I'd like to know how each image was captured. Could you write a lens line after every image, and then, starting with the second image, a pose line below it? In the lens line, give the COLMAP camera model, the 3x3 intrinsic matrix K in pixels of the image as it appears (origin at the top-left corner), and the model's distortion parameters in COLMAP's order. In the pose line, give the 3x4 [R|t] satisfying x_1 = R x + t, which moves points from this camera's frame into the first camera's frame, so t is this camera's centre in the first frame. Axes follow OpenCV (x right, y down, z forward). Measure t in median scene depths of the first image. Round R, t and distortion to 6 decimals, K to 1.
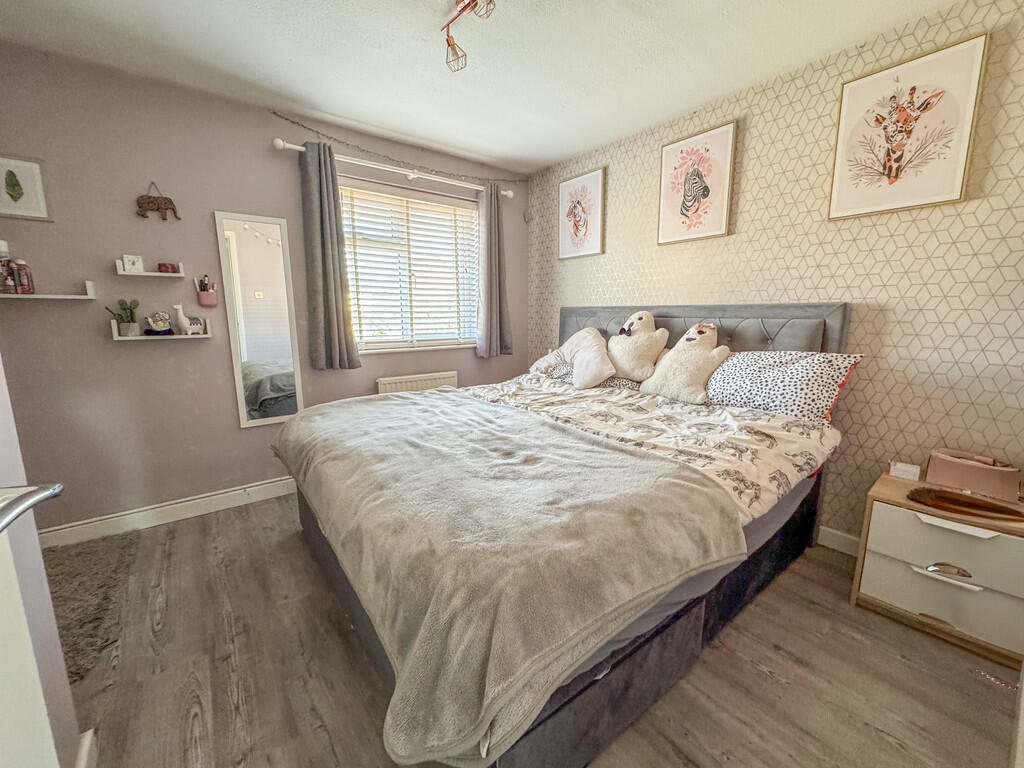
lens RADIAL K [[414.3, 0, 508.8], [0, 414.3, 382.6], [0, 0, 1]] dist [-0.002615, -0.000573]
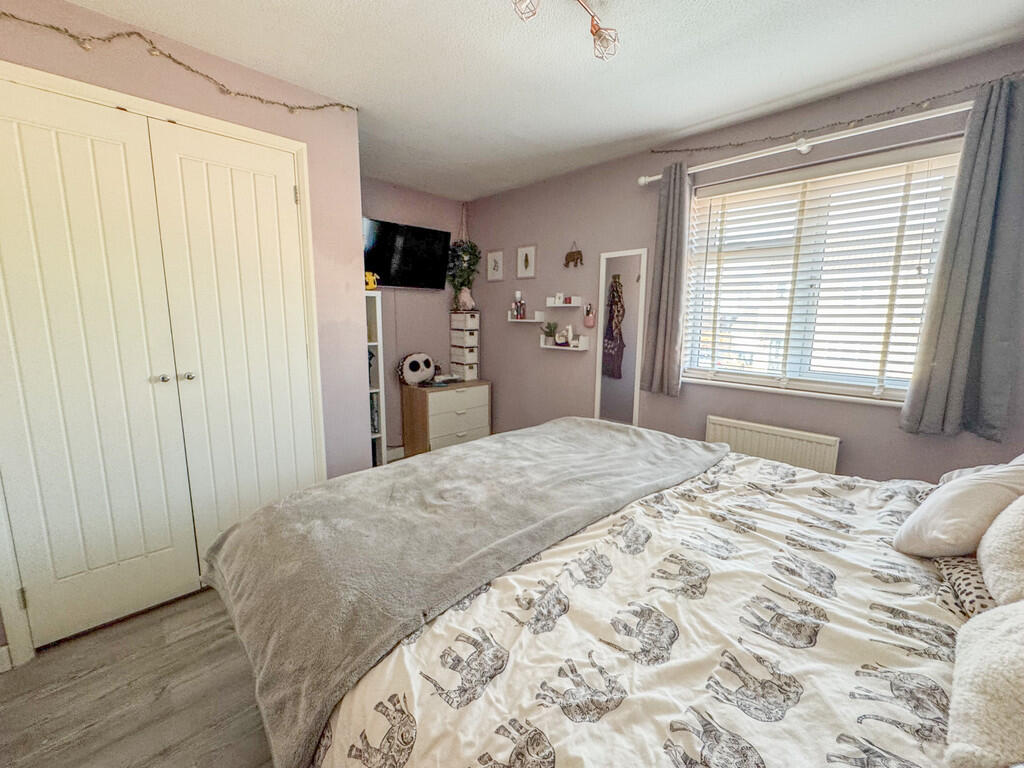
lens RADIAL K [[414.3, 0, 512.7], [0, 414.3, 383.3], [0, 0, 1]] dist [-0.002615, -0.000573]
pose [[0.123481, 0.160939, -0.979209, 0.589445], [-0.178705, 0.974235, 0.137586, -0.154018], [0.976124, 0.158000, 0.149060, 0.618013]]
